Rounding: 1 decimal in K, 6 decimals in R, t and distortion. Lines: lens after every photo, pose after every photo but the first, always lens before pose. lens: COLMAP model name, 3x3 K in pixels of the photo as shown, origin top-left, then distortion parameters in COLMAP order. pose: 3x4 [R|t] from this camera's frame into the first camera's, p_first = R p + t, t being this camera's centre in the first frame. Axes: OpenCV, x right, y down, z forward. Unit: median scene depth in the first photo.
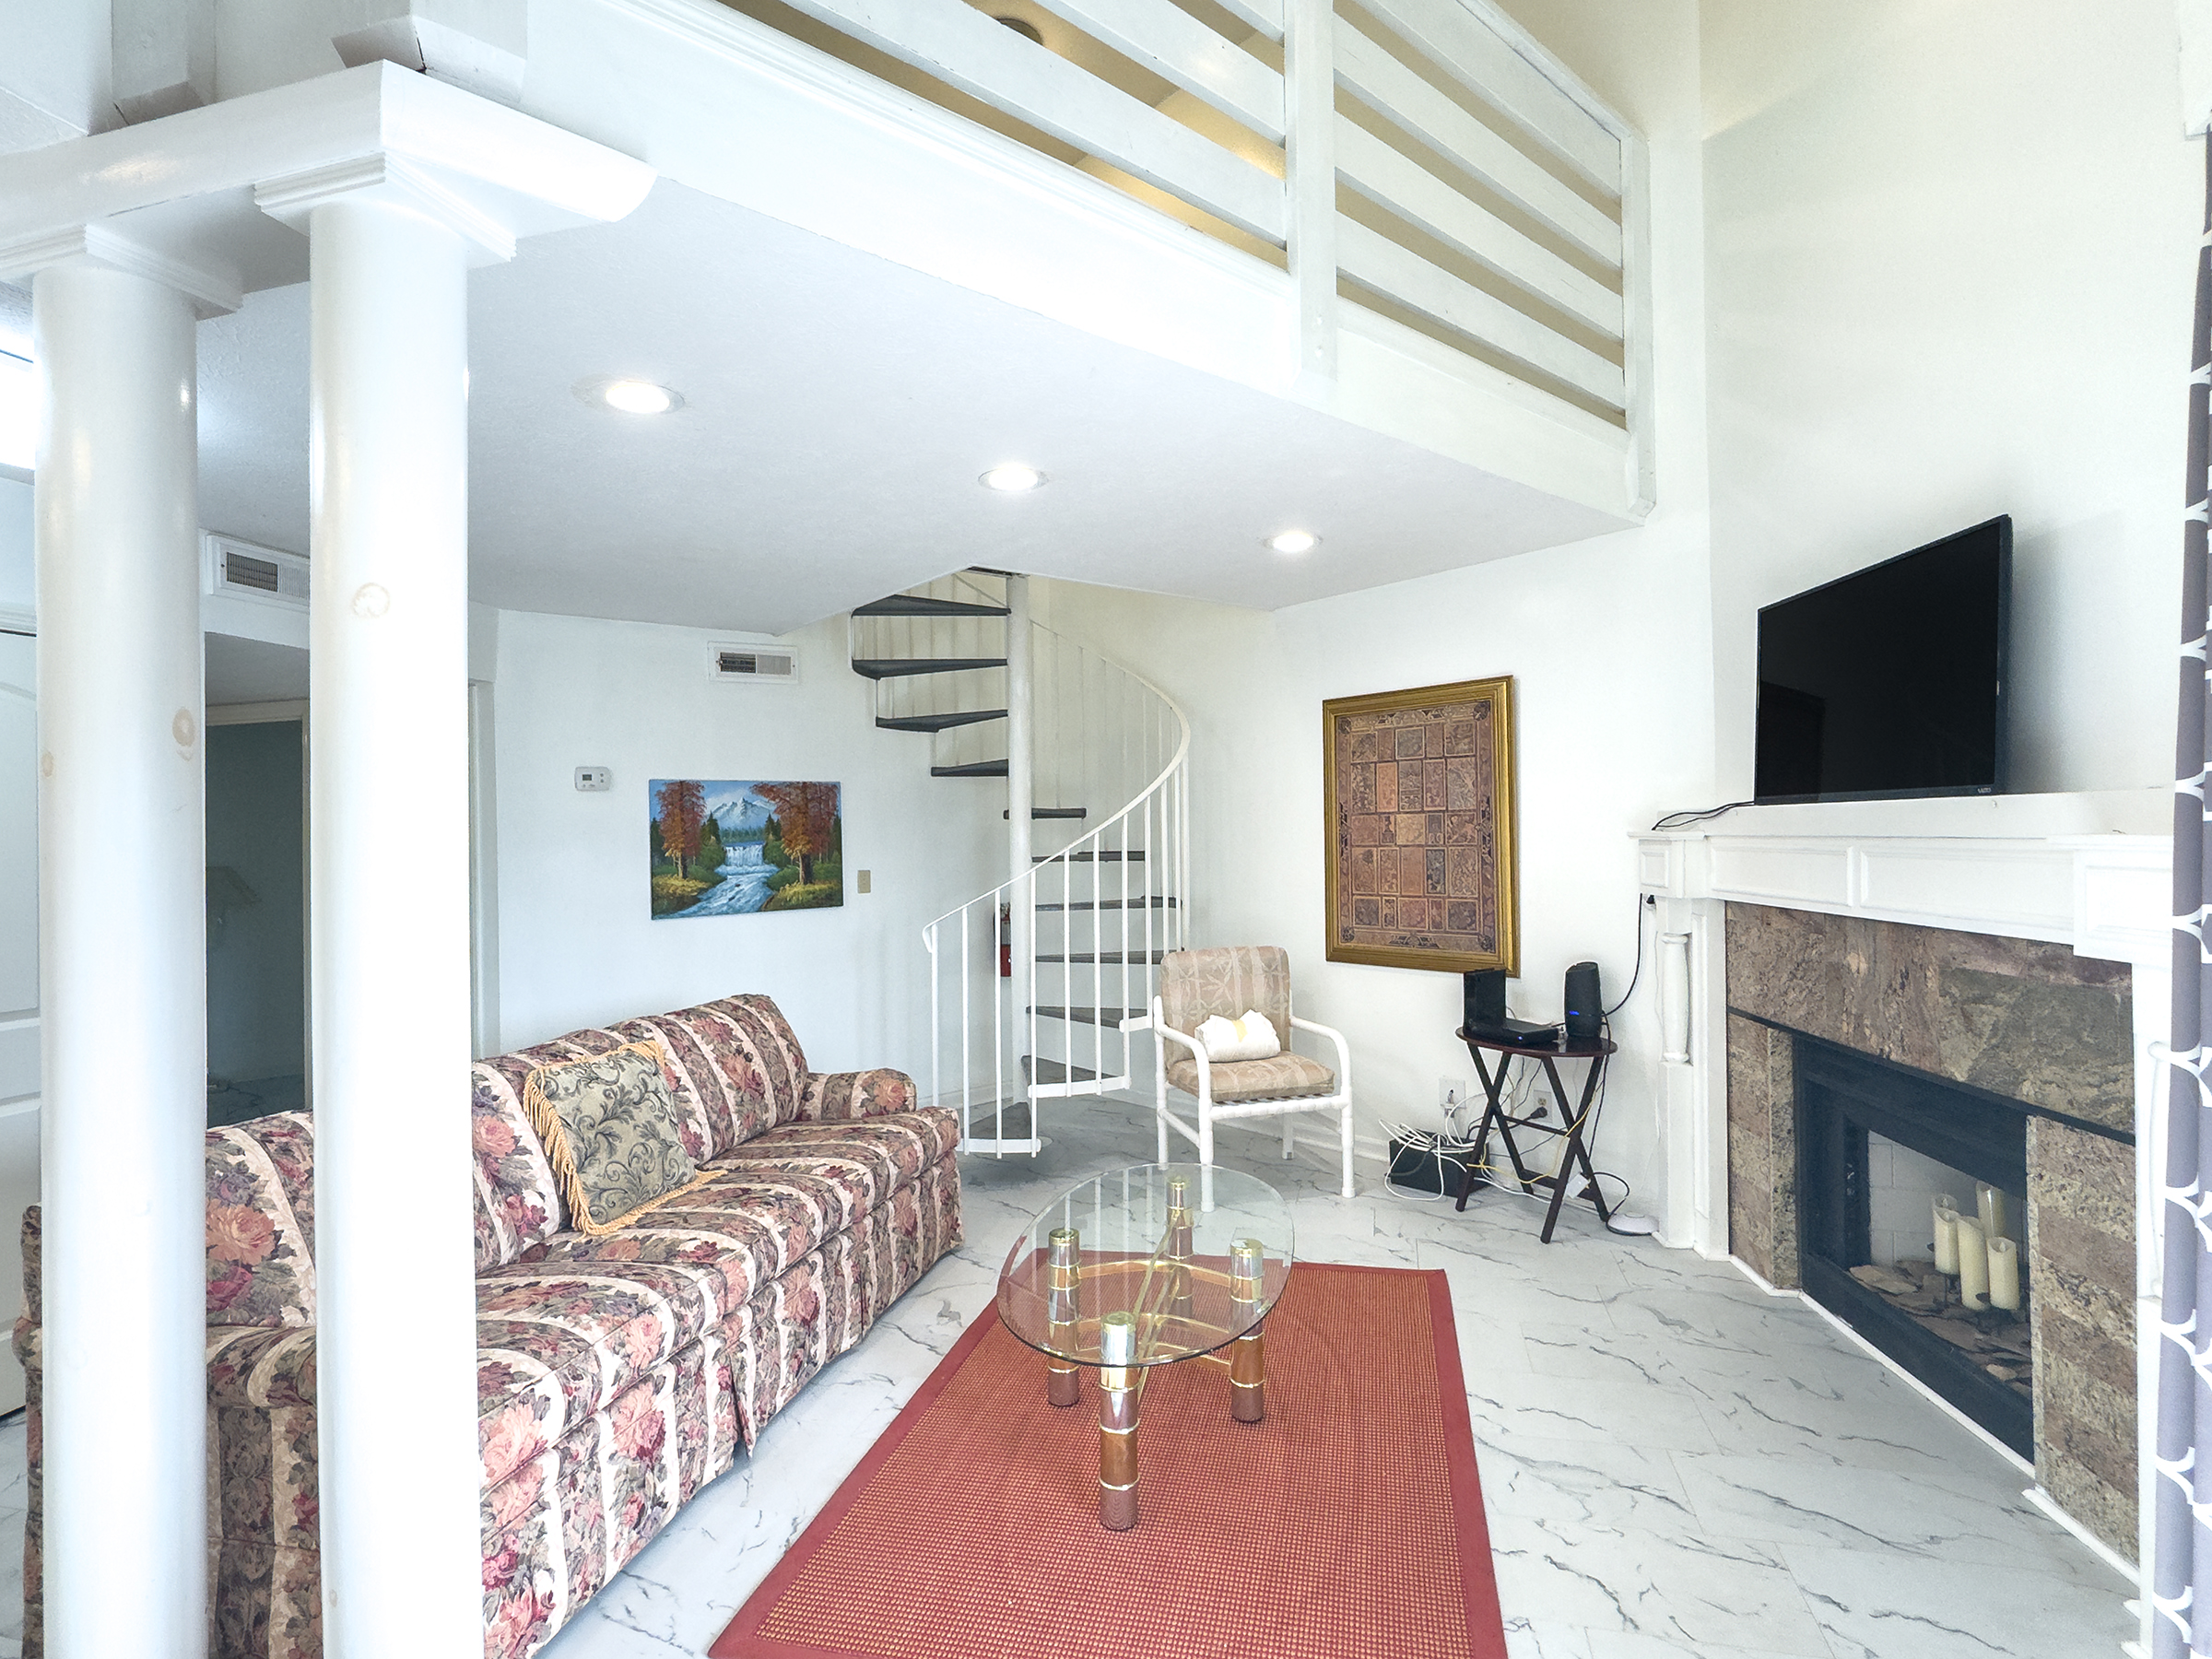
lens RADIAL K [[1115.1, 0, 1109.5], [0, 1115.1, 826.9], [0, 0, 1]] dist [-0.002640, 0.000321]
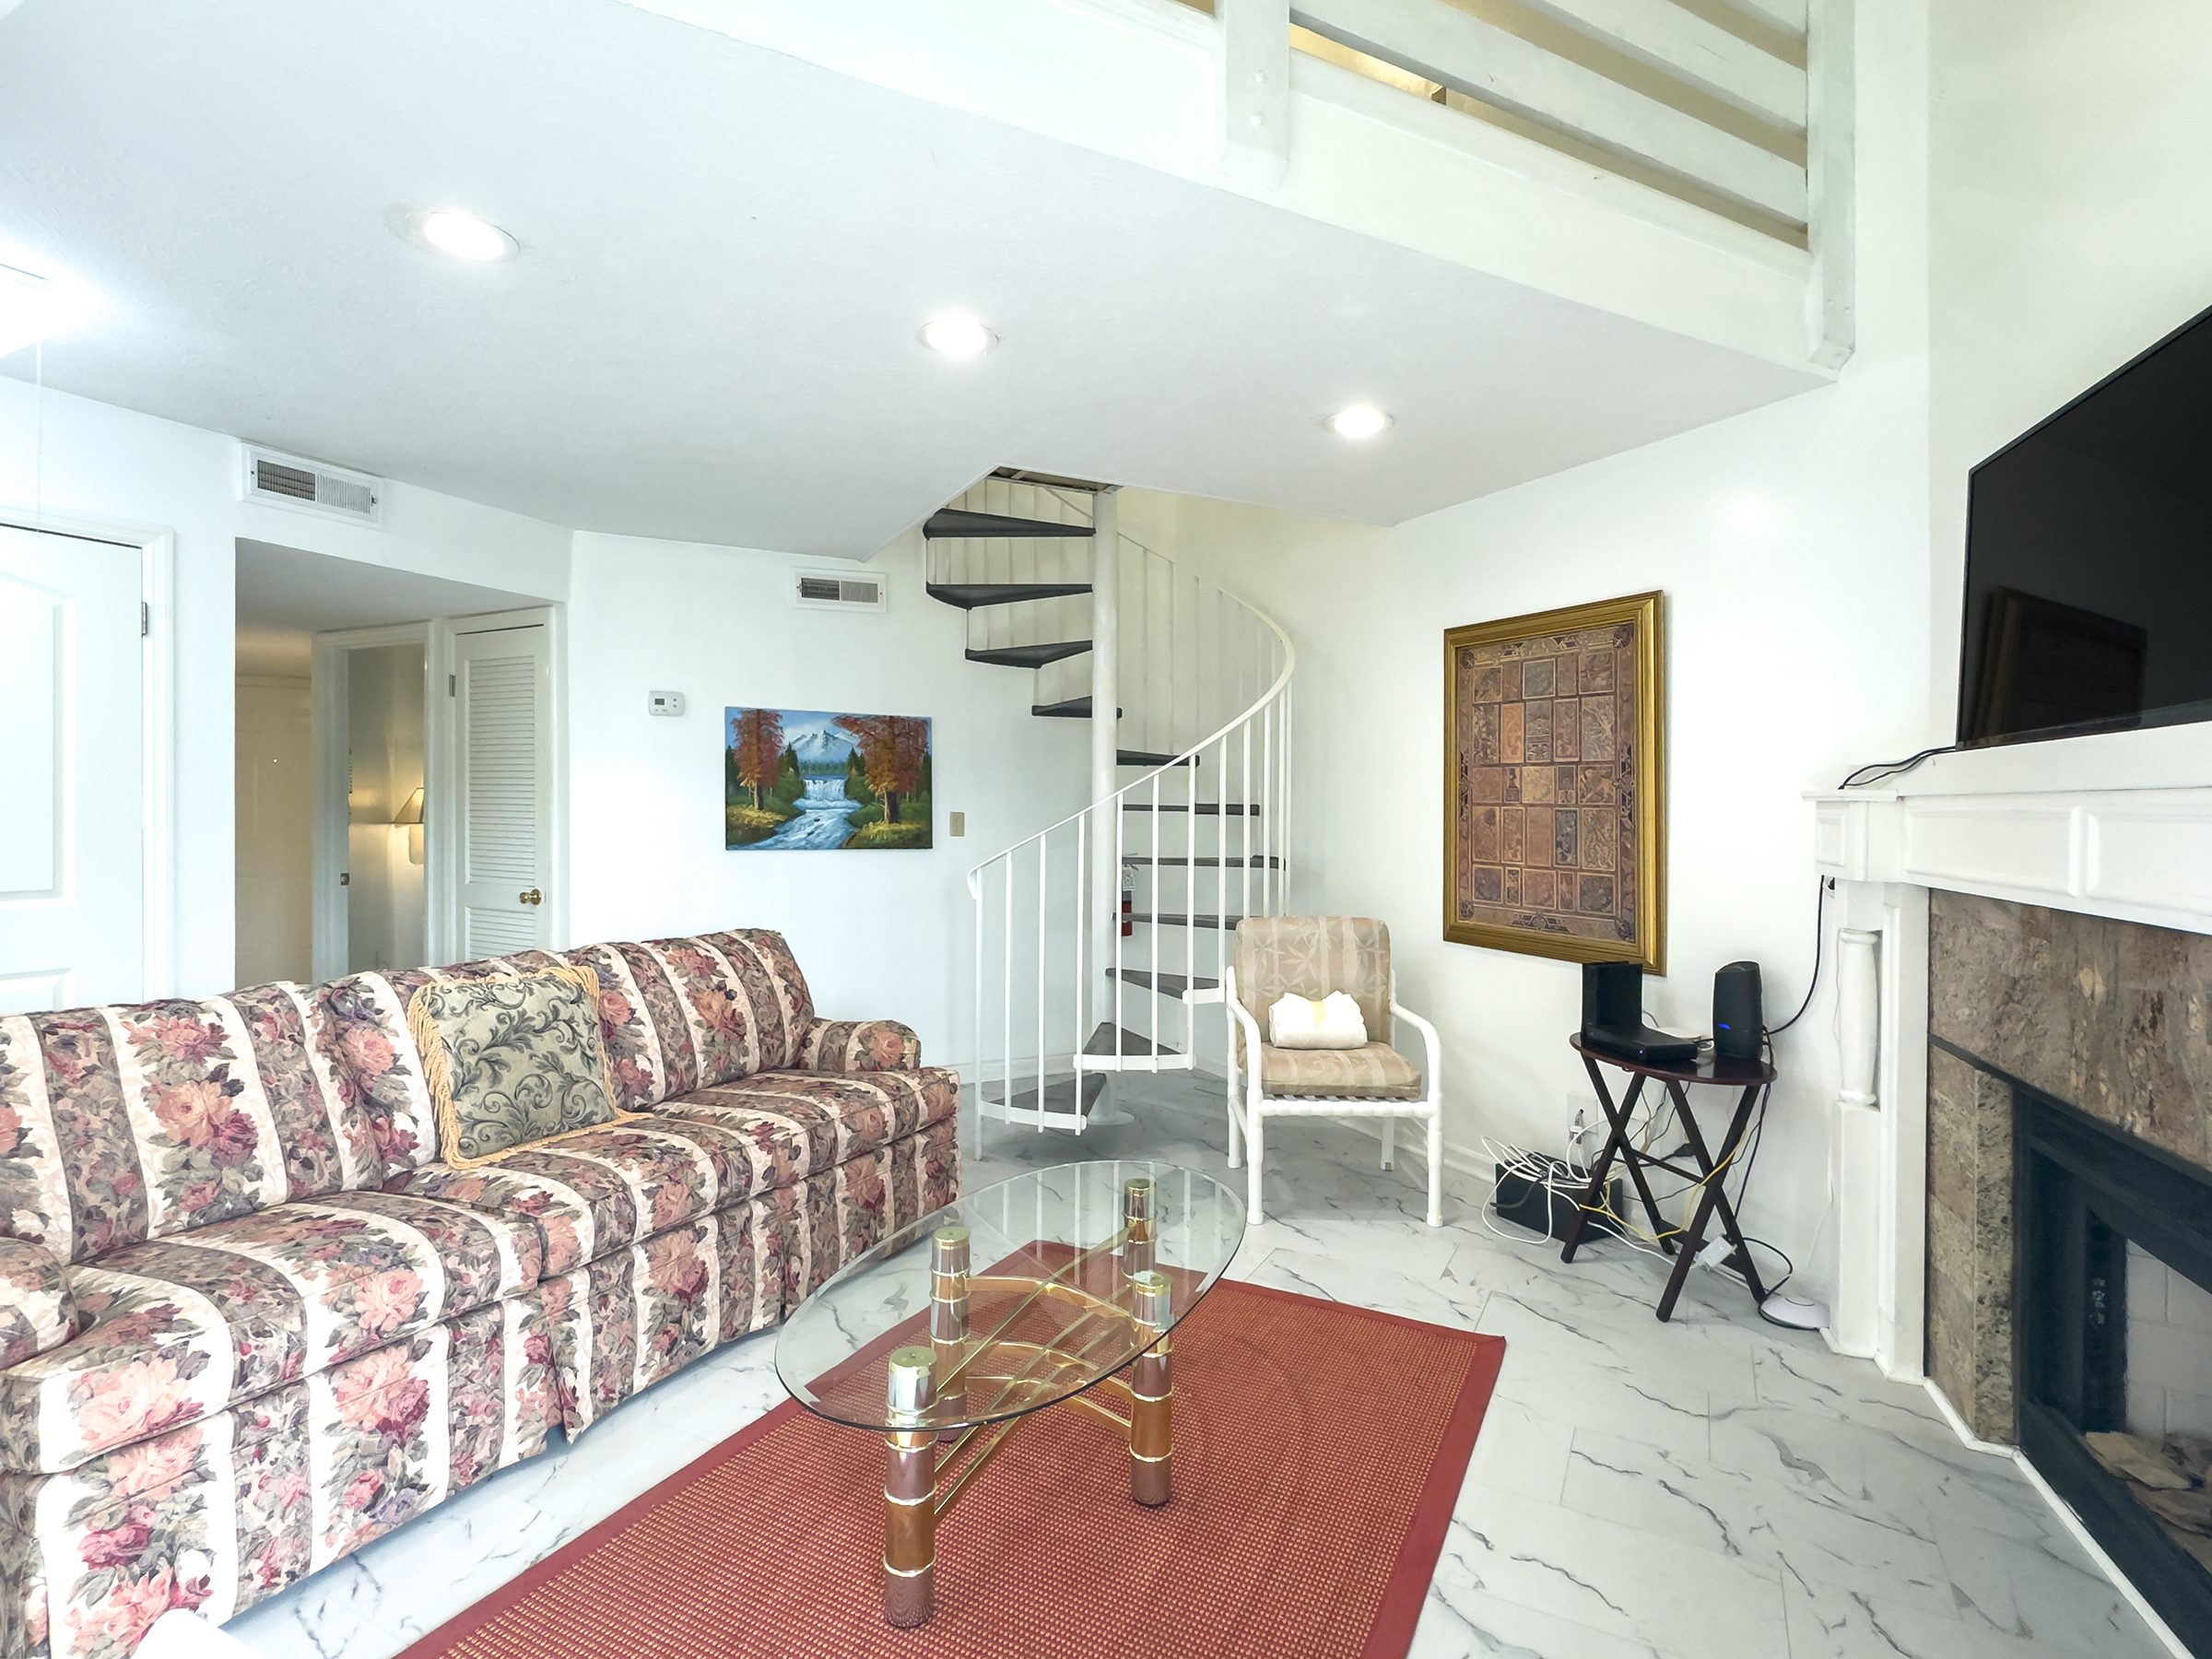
lens RADIAL K [[1115.1, 0, 1109.6], [0, 1115.1, 790.4], [0, 0, 1]] dist [-0.002640, 0.000321]
pose [[0.971557, 0.038674, -0.233625, 0.199118], [-0.039756, 0.999209, 0.000078, 0.023726], [0.233444, 0.009213, 0.972327, 0.170142]]
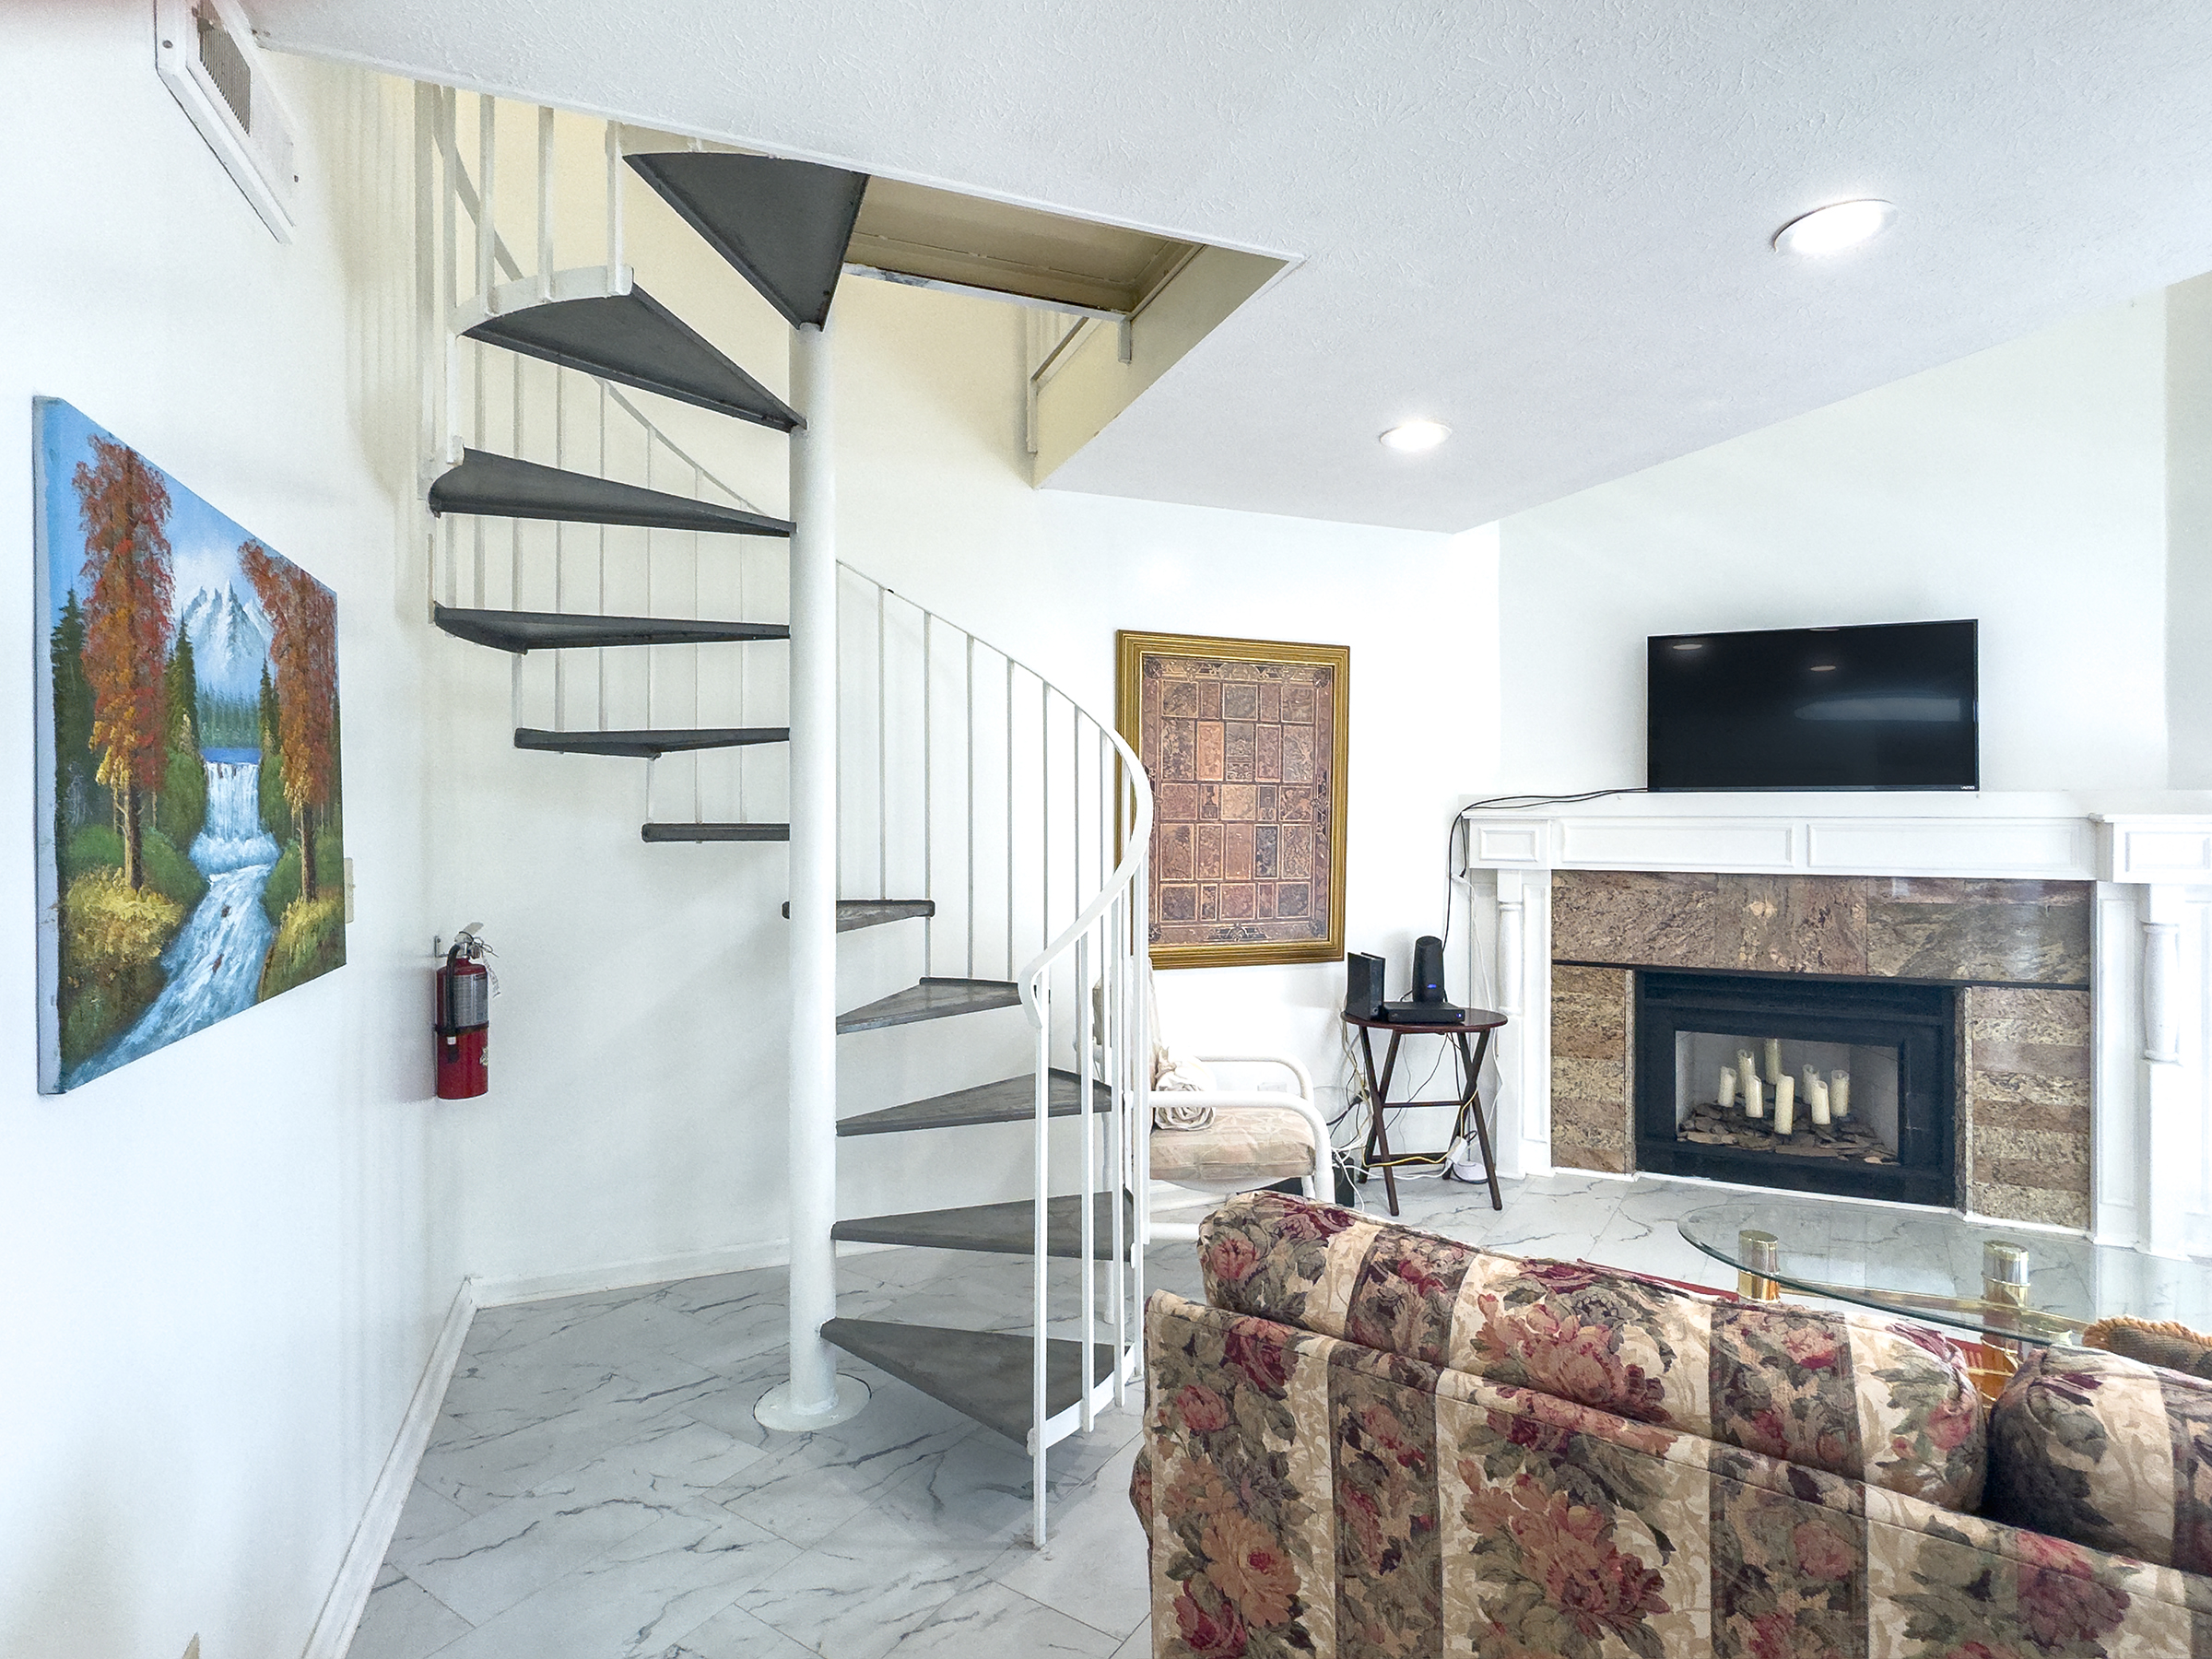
lens RADIAL K [[1115.1, 0, 1109.8], [0, 1115.1, 820.8], [0, 0, 1]] dist [-0.002640, 0.000321]
pose [[0.340939, 0.027568, 0.939681, -0.724616], [-0.019606, 0.999561, -0.022211, 0.047102], [-0.939881, -0.010851, 0.341329, 1.021170]]
